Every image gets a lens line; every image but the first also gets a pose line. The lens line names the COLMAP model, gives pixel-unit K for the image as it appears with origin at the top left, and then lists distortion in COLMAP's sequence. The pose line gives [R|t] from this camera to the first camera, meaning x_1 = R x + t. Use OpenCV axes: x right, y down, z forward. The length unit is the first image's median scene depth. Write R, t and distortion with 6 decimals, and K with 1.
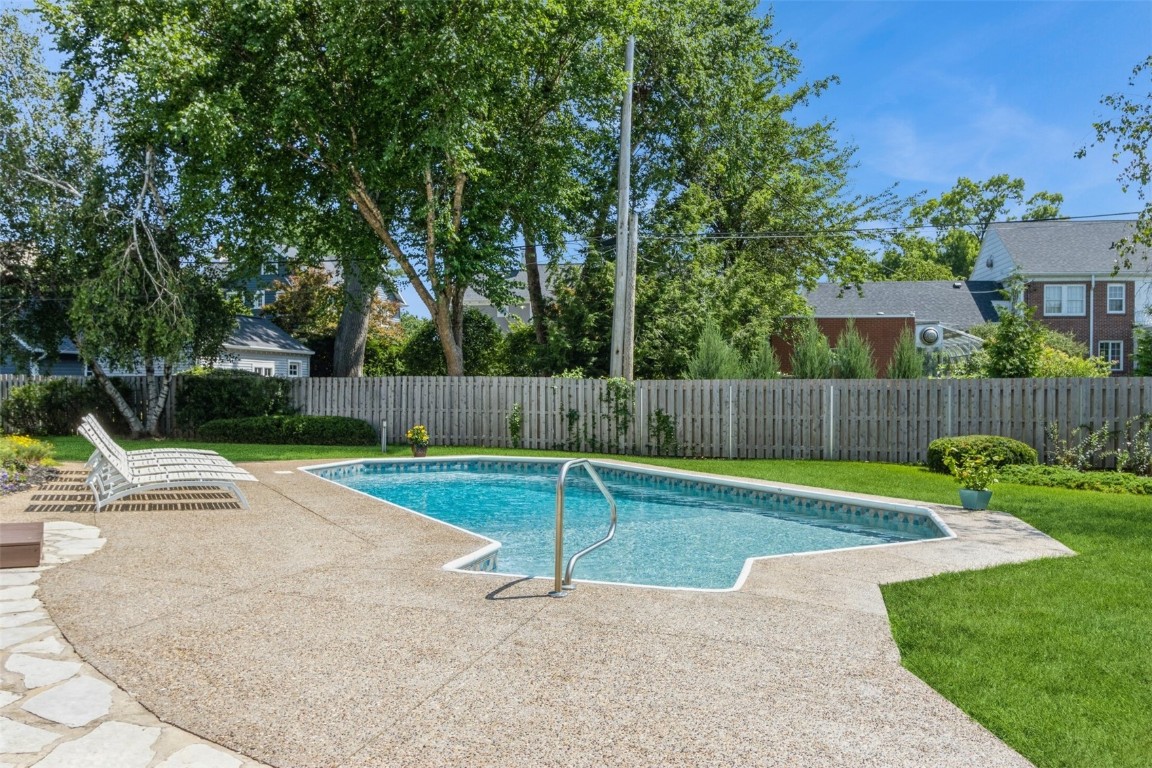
lens RADIAL K [[889.4, 0, 573.3], [0, 889.4, 390.0], [0, 0, 1]] dist [0.009479, 0.001415]
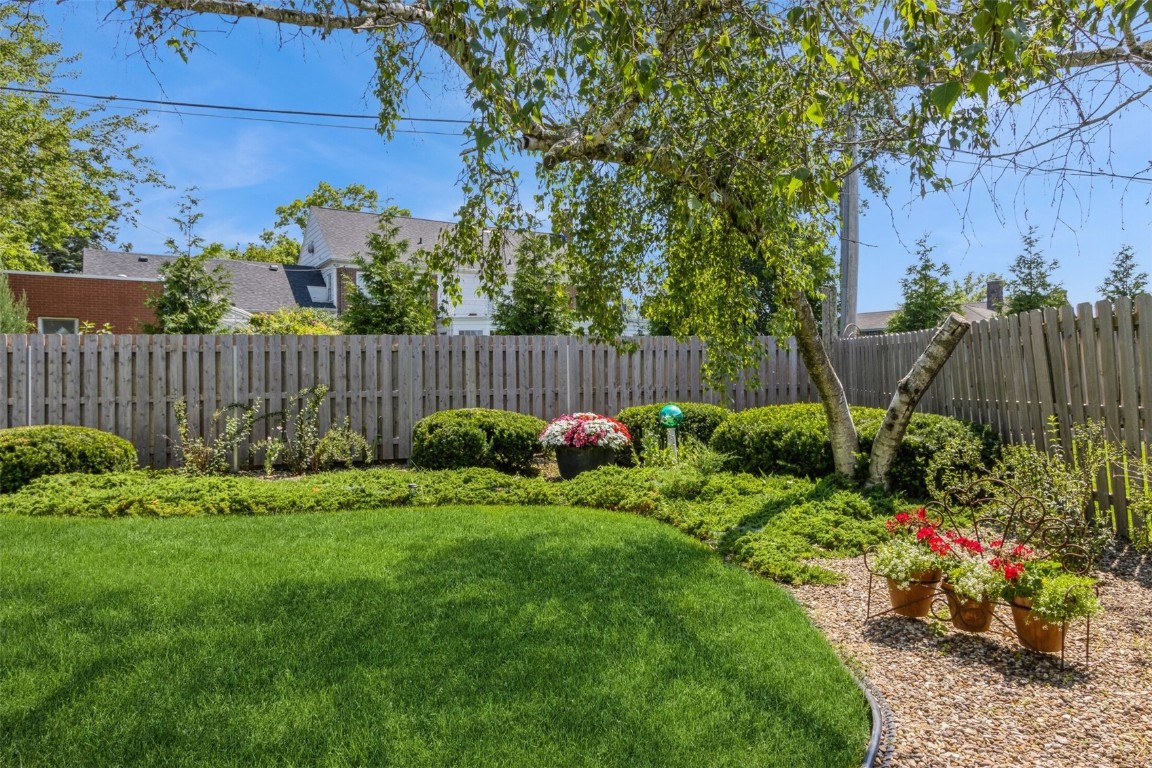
lens RADIAL K [[797.1, 0, 576.2], [0, 797.1, 384.6], [0, 0, 1]] dist [0.000299, -0.000292]
pose [[0.786267, -0.009606, 0.617813, 0.388035], [0.014058, 0.999898, -0.002345, 0.028396], [-0.617728, 0.010529, 0.786322, 0.351242]]
